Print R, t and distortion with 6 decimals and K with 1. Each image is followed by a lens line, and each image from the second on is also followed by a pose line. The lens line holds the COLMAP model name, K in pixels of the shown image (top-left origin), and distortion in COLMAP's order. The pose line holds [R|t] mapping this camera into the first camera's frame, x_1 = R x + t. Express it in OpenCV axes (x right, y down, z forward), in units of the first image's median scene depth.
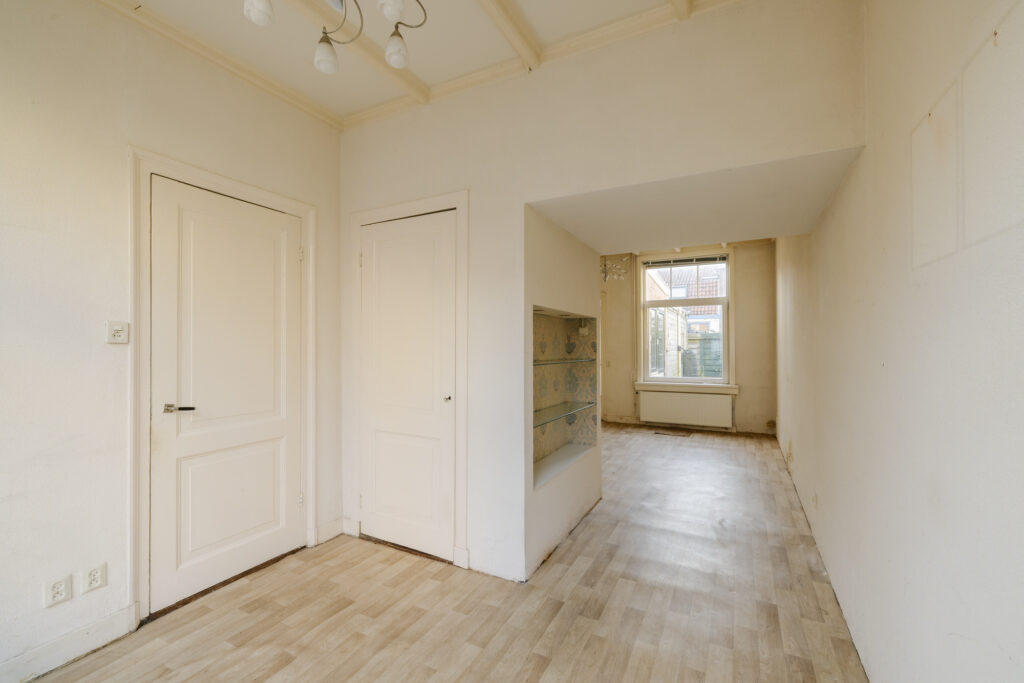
lens RADIAL K [[459.4, 0, 511.3], [0, 459.4, 343.5], [0, 0, 1]] dist [0.005888, 0.000444]
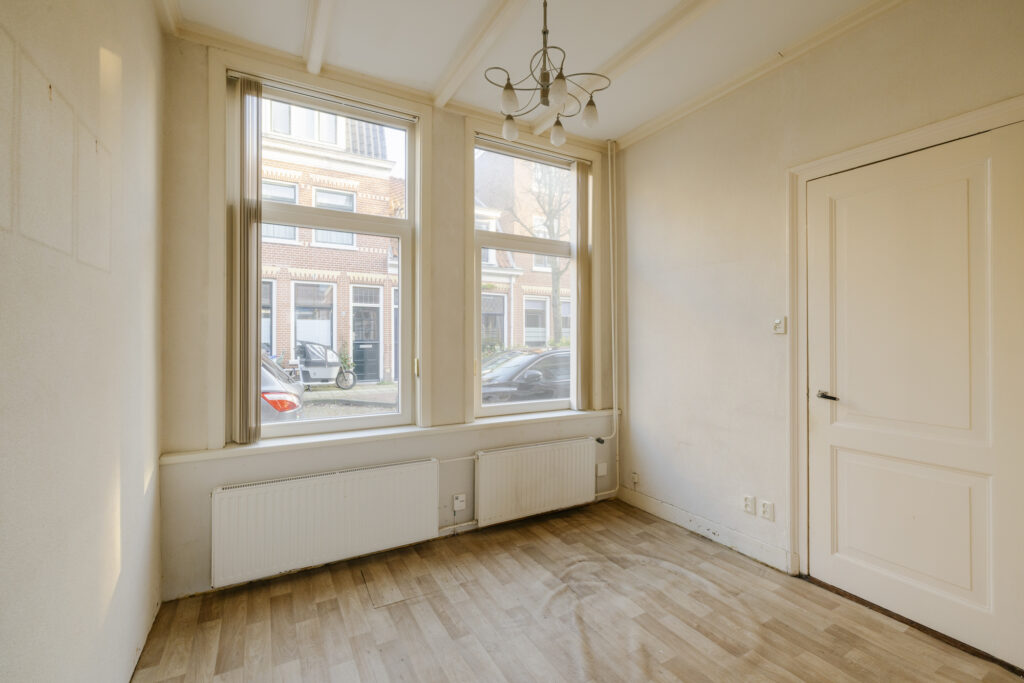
lens RADIAL K [[445.7, 0, 521.4], [0, 445.7, 335.2], [0, 0, 1]] dist [0.000433, 0.000359]
pose [[-0.551329, -0.000492, -0.834288, 0.515671], [0.007807, 0.999953, -0.005749, 0.004587], [0.834251, -0.009683, -0.551299, 1.038857]]
